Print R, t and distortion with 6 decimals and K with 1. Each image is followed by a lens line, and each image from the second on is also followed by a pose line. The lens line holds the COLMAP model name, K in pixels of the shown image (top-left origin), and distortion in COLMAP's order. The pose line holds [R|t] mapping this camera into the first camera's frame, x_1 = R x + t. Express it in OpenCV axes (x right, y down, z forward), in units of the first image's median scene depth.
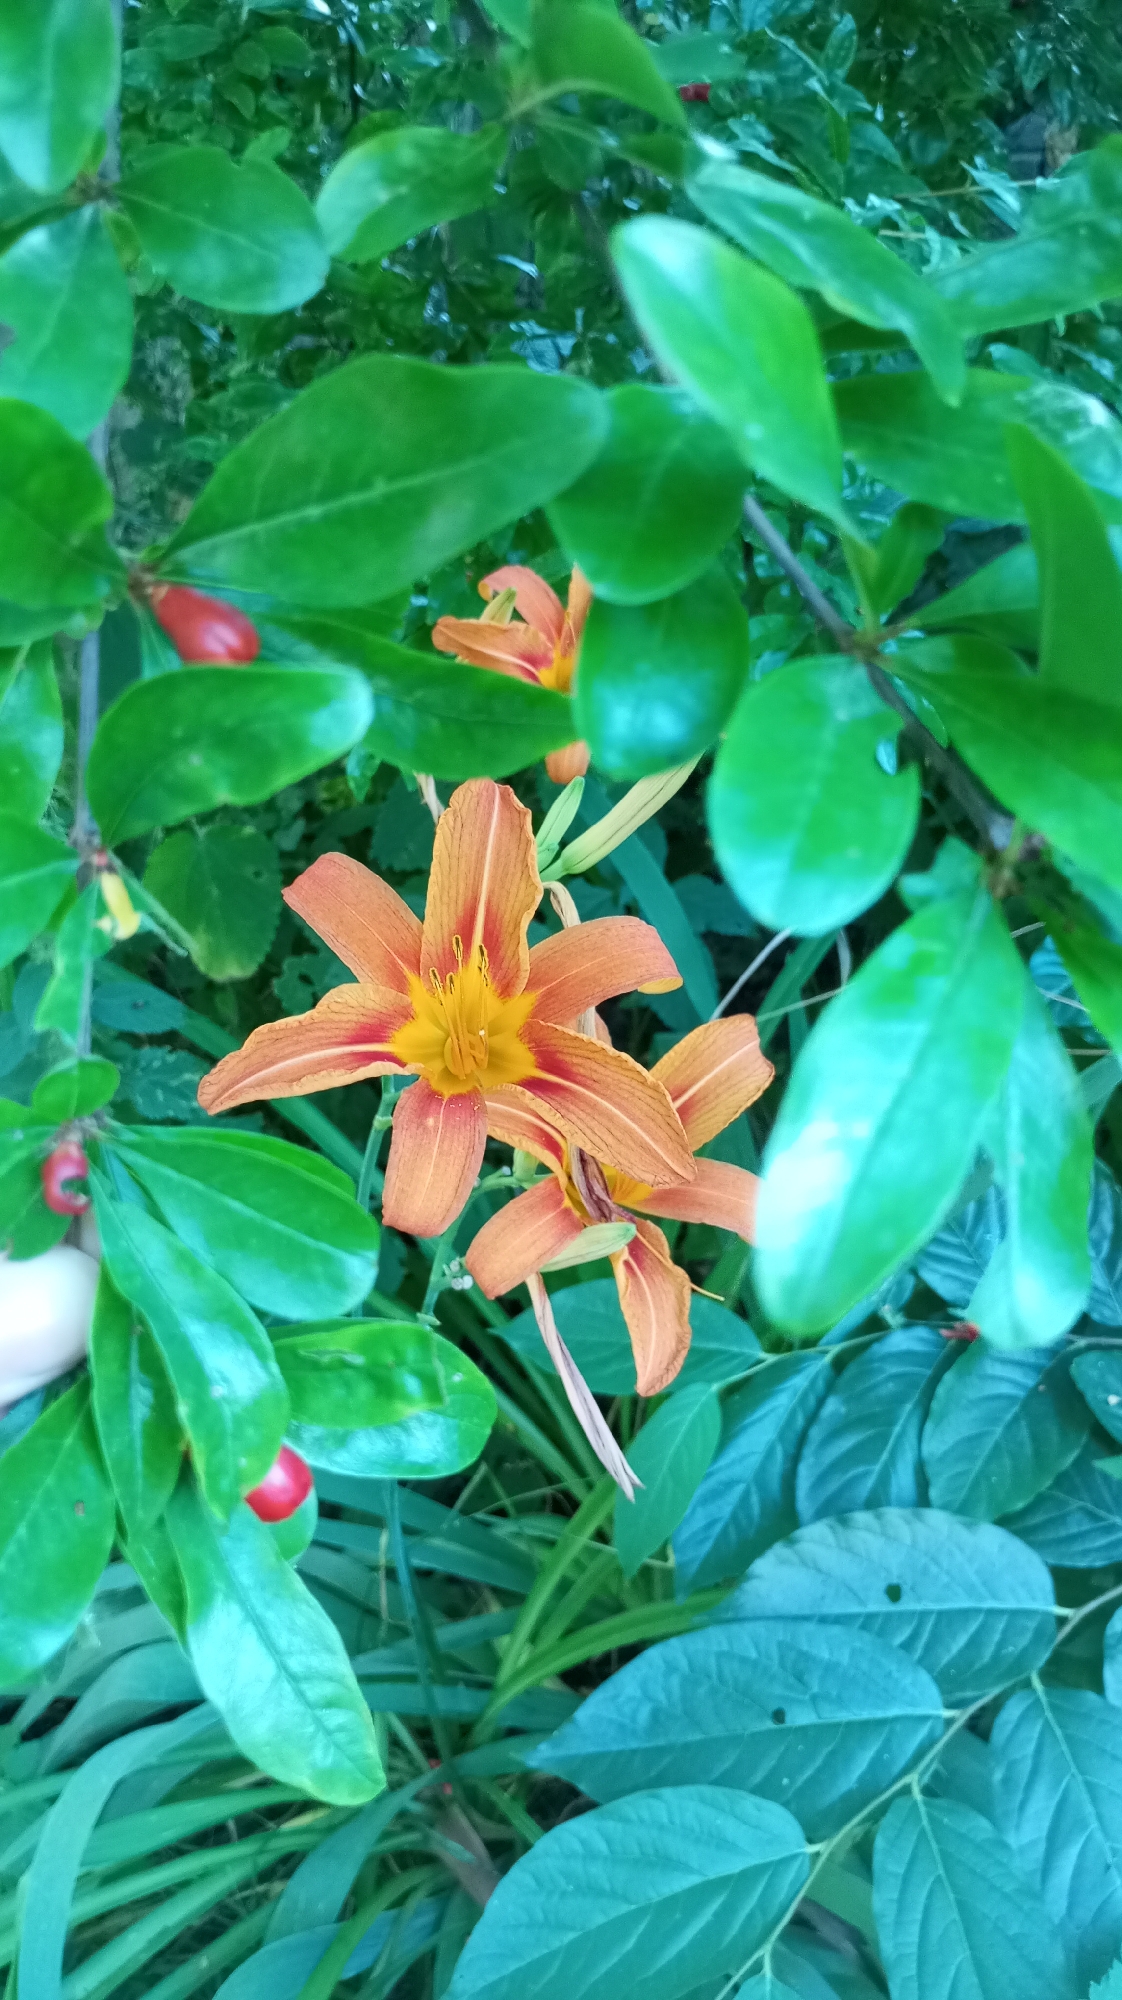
lens RADIAL K [[1694.6, 0, 561.0], [0, 1694.6, 1000.0], [0, 0, 1]] dist [-0.000843, -0.006636]
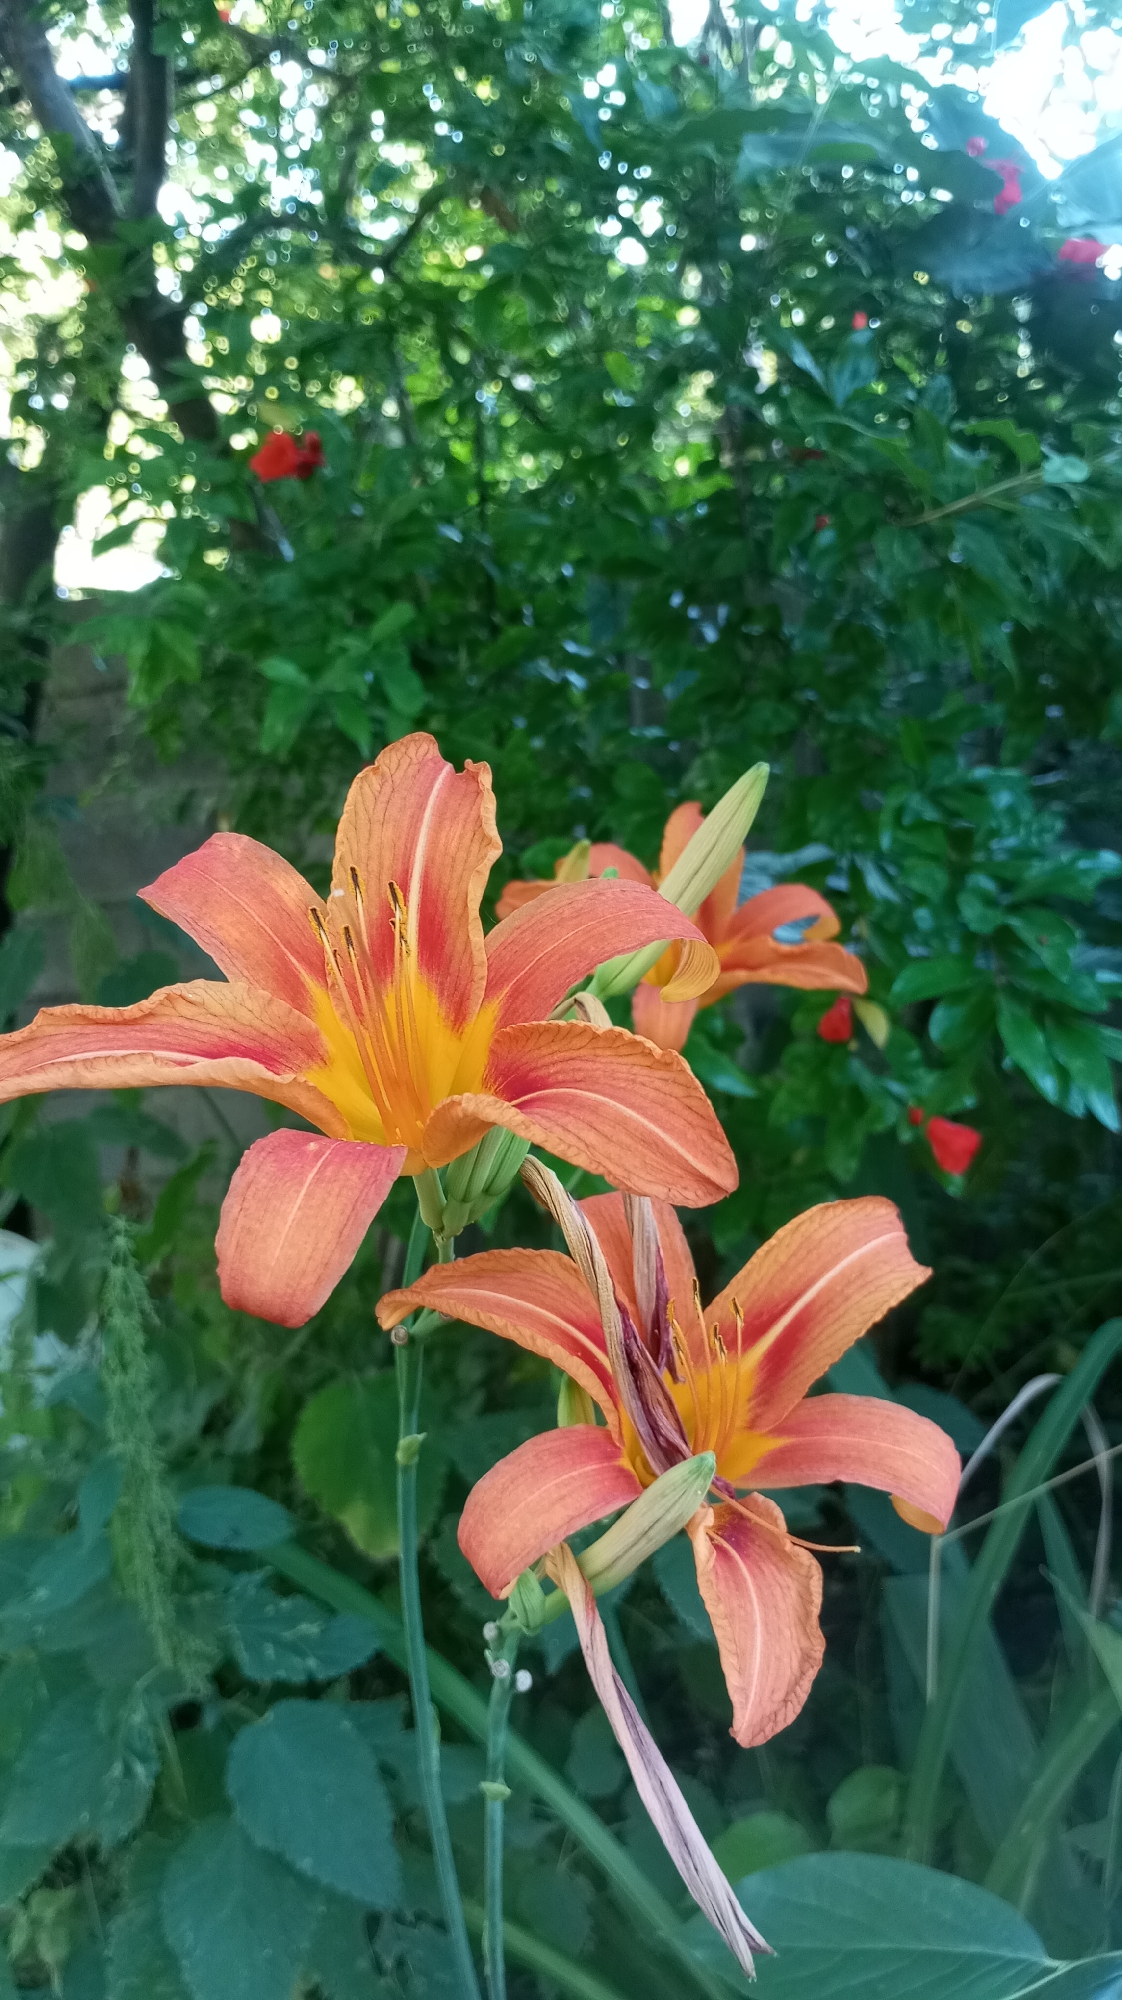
lens RADIAL K [[1694.6, 0, 561.0], [0, 1694.6, 1000.0], [0, 0, 1]] dist [-0.000843, -0.006636]
pose [[0.988768, -0.082537, -0.124603, 0.047955], [0.027307, 0.919417, -0.392334, 0.134531], [0.146945, 0.384525, 0.911344, 0.212760]]
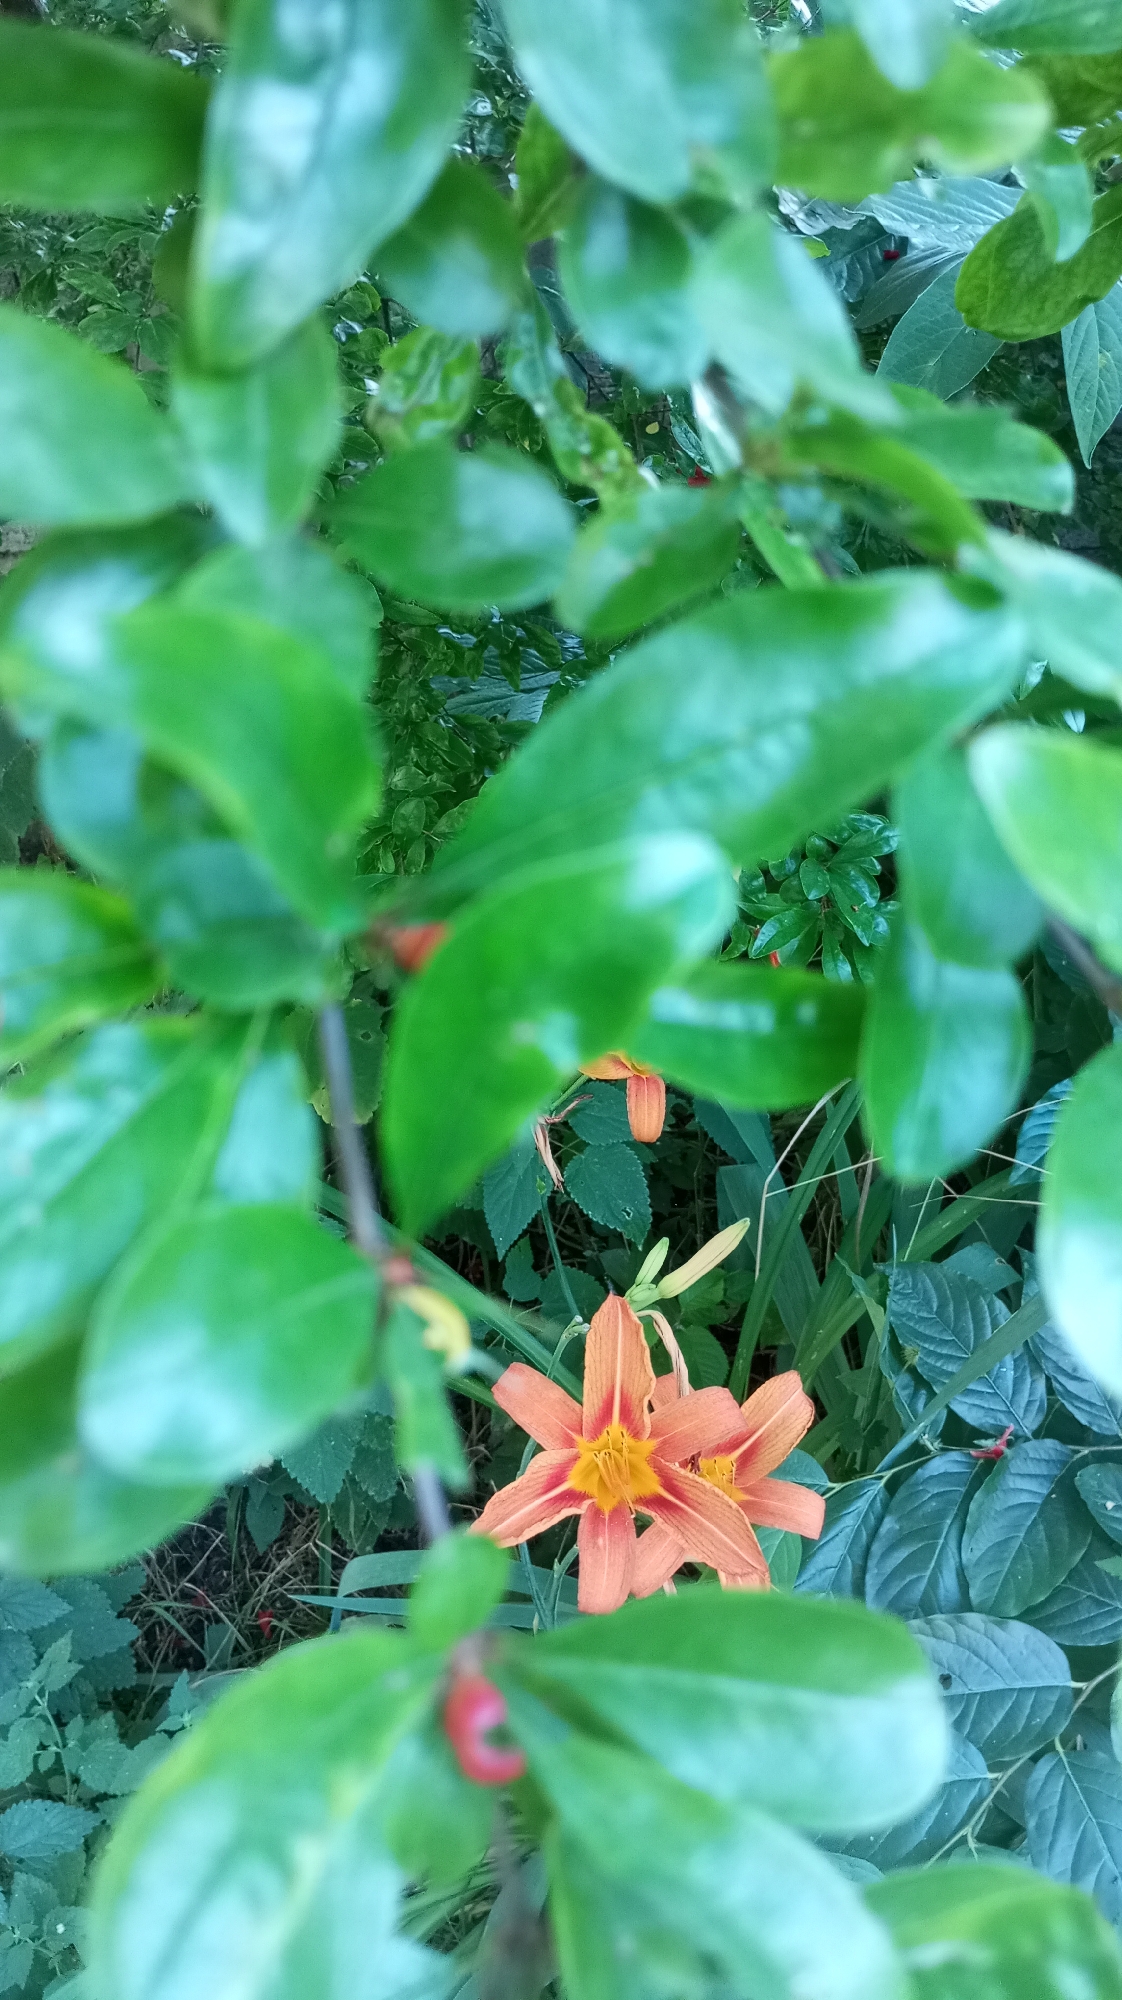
lens RADIAL K [[1694.6, 0, 561.0], [0, 1694.6, 1000.0], [0, 0, 1]] dist [-0.000843, -0.006636]
pose [[0.995375, -0.090451, -0.032358, -0.007858], [0.091466, 0.995313, 0.031401, -0.248050], [0.029366, -0.034215, 0.998983, -0.300341]]
